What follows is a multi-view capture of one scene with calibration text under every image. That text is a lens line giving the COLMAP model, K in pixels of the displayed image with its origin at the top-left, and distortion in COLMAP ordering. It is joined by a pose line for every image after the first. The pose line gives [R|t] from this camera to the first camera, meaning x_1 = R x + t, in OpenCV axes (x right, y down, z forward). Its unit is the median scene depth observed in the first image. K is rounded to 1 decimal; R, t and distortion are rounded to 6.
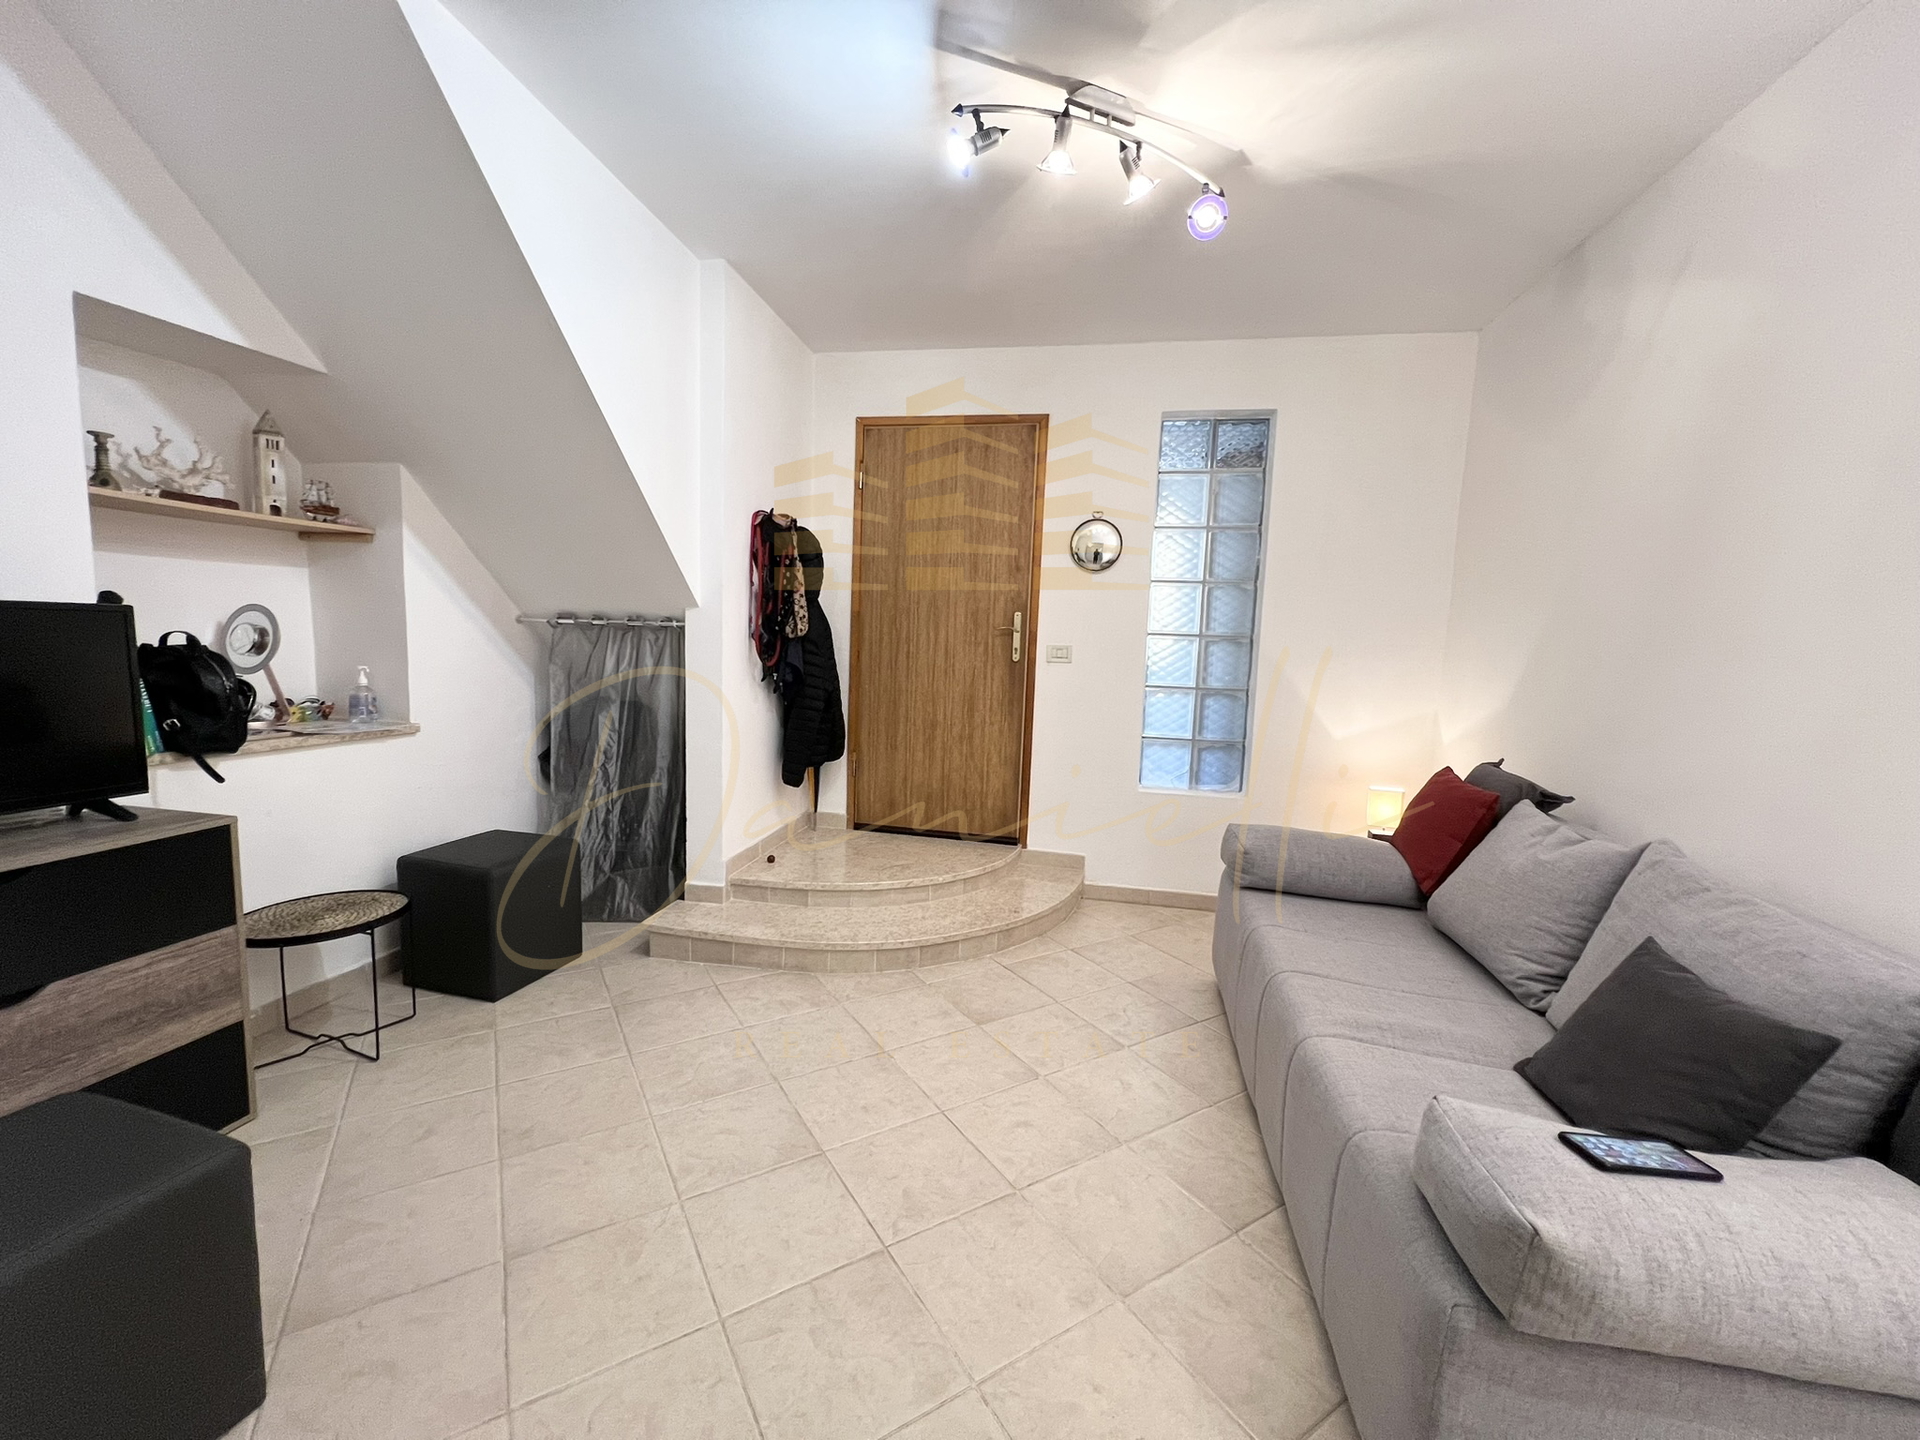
lens RADIAL K [[764.8, 0, 953.8], [0, 764.8, 727.5], [0, 0, 1]] dist [-0.000113, -0.000071]
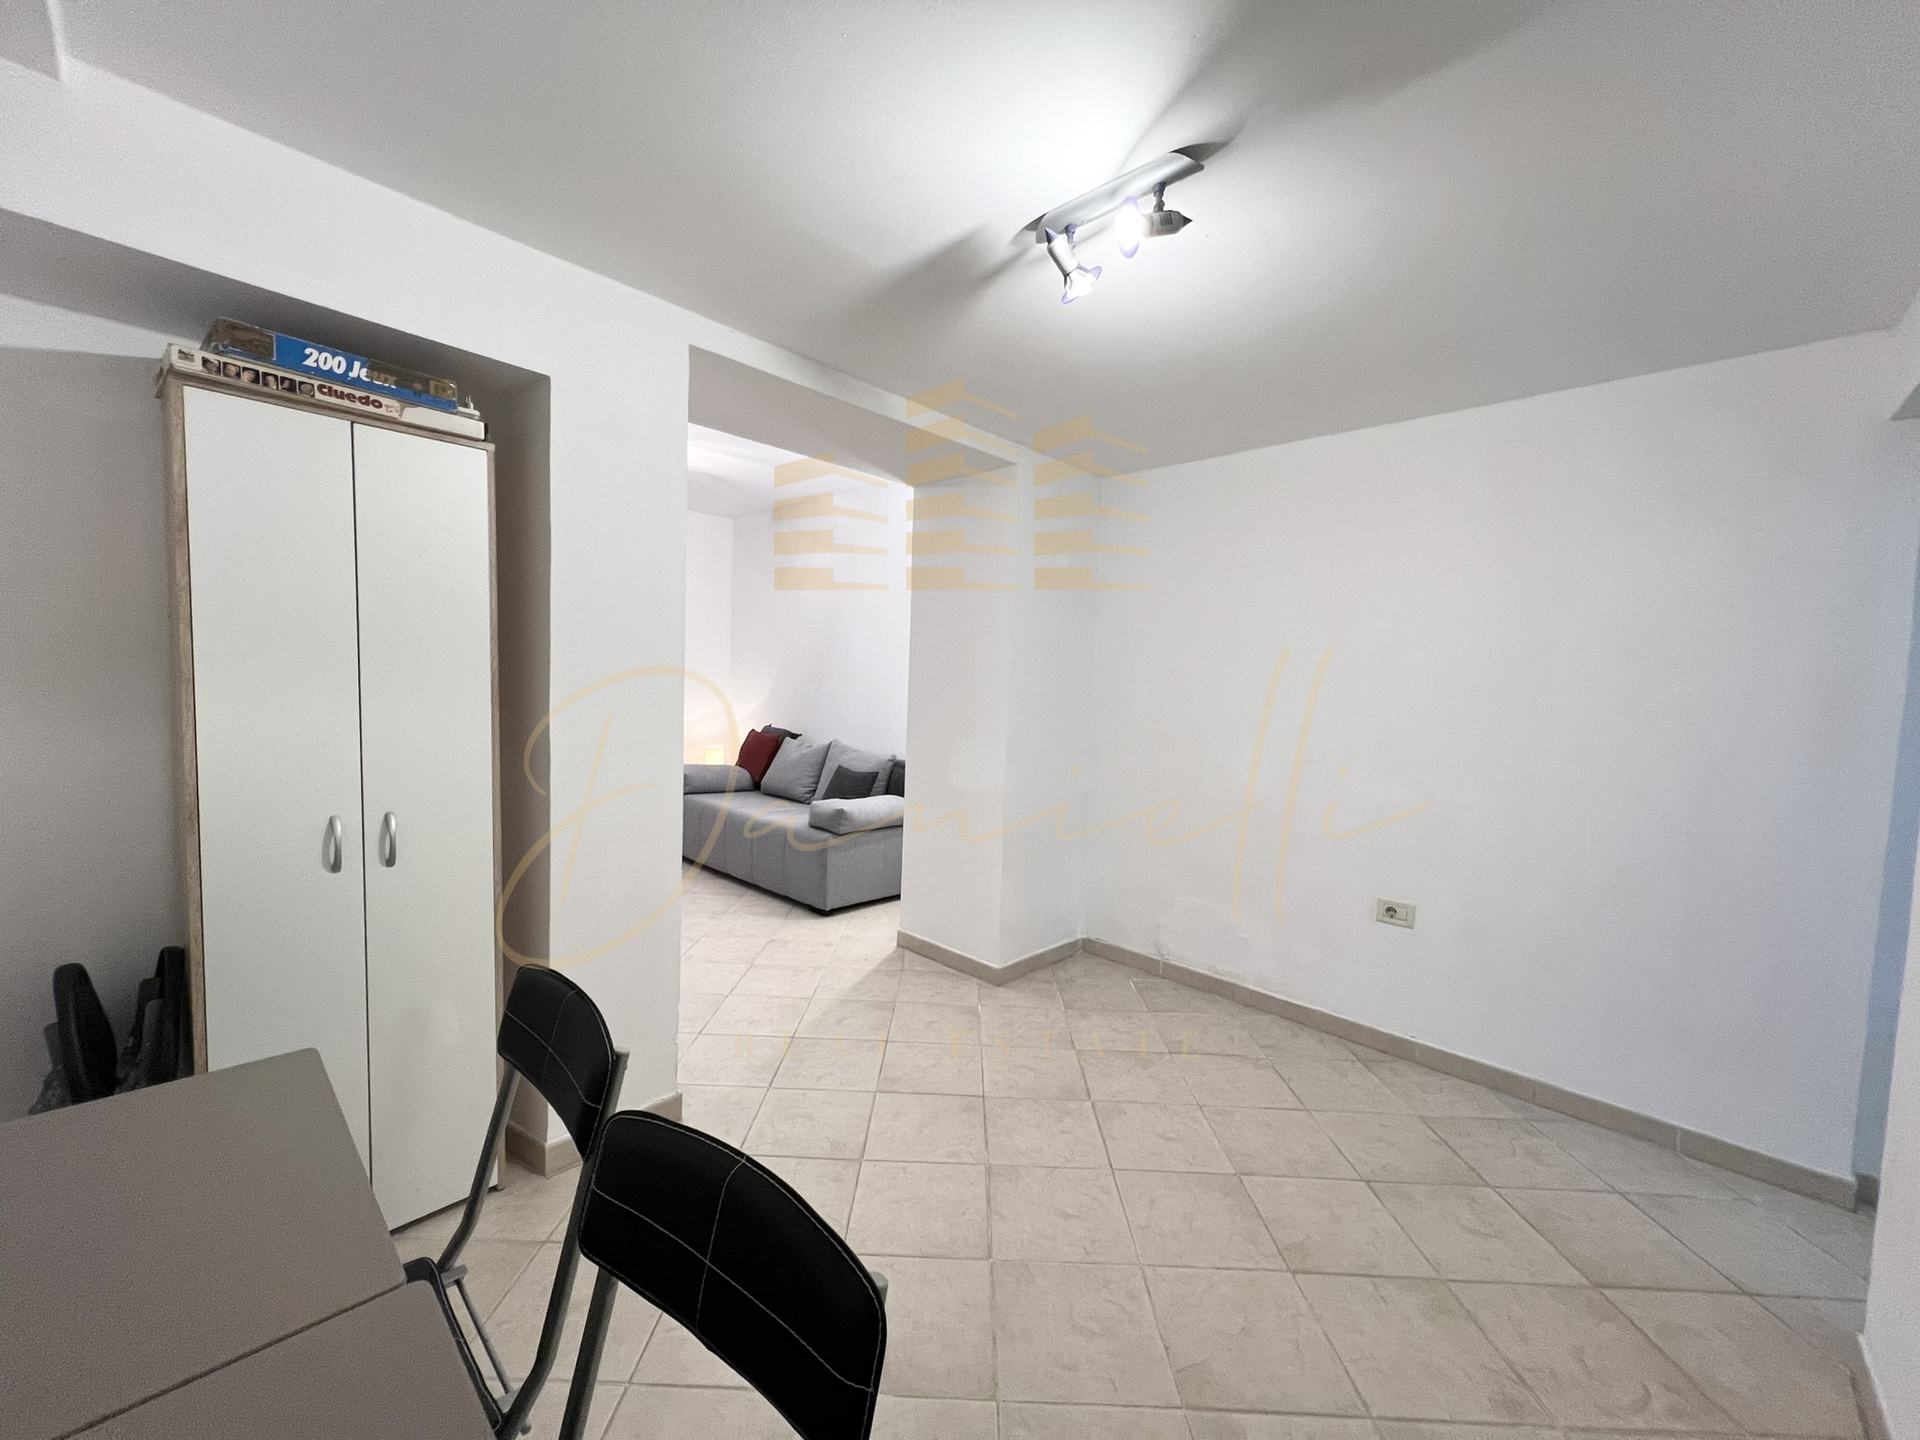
lens RADIAL K [[764.8, 0, 953.8], [0, 764.8, 727.5], [0, 0, 1]] dist [-0.000113, -0.000071]
pose [[0.542083, -0.076392, 0.836846, -0.659225], [0.088758, 0.995494, 0.033379, 0.019780], [-0.835625, 0.056183, 0.546420, -0.515310]]
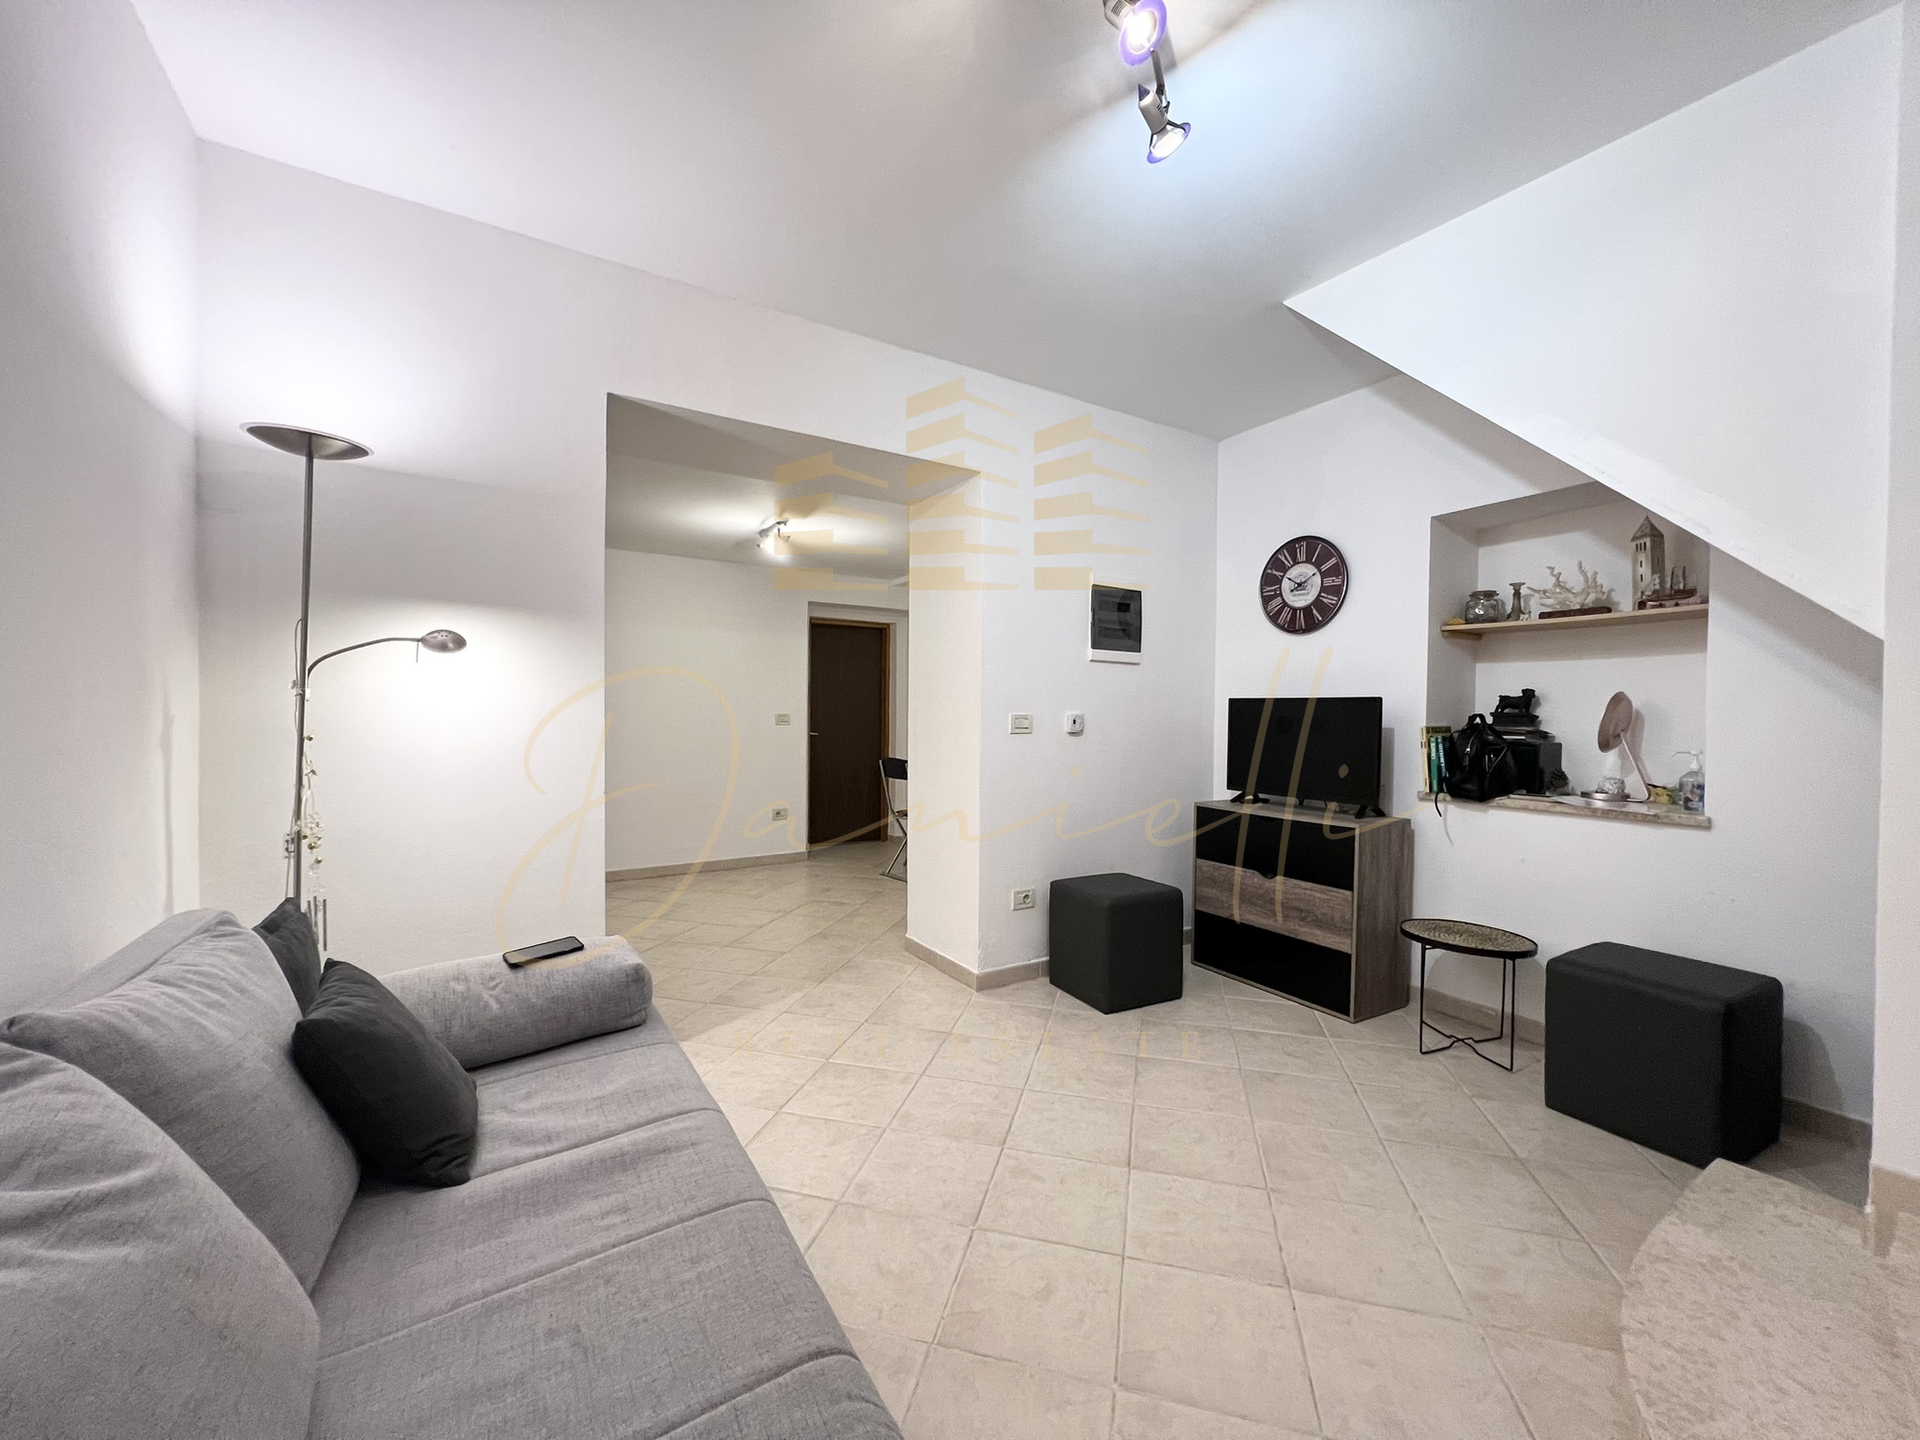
lens RADIAL K [[764.8, 0, 953.8], [0, 764.8, 727.5], [0, 0, 1]] dist [-0.000113, -0.000071]
pose [[-0.729895, -0.028328, -0.682972, 0.395299], [-0.113759, 0.990242, 0.080502, -0.059829], [0.674027, 0.136452, -0.725995, 0.794214]]
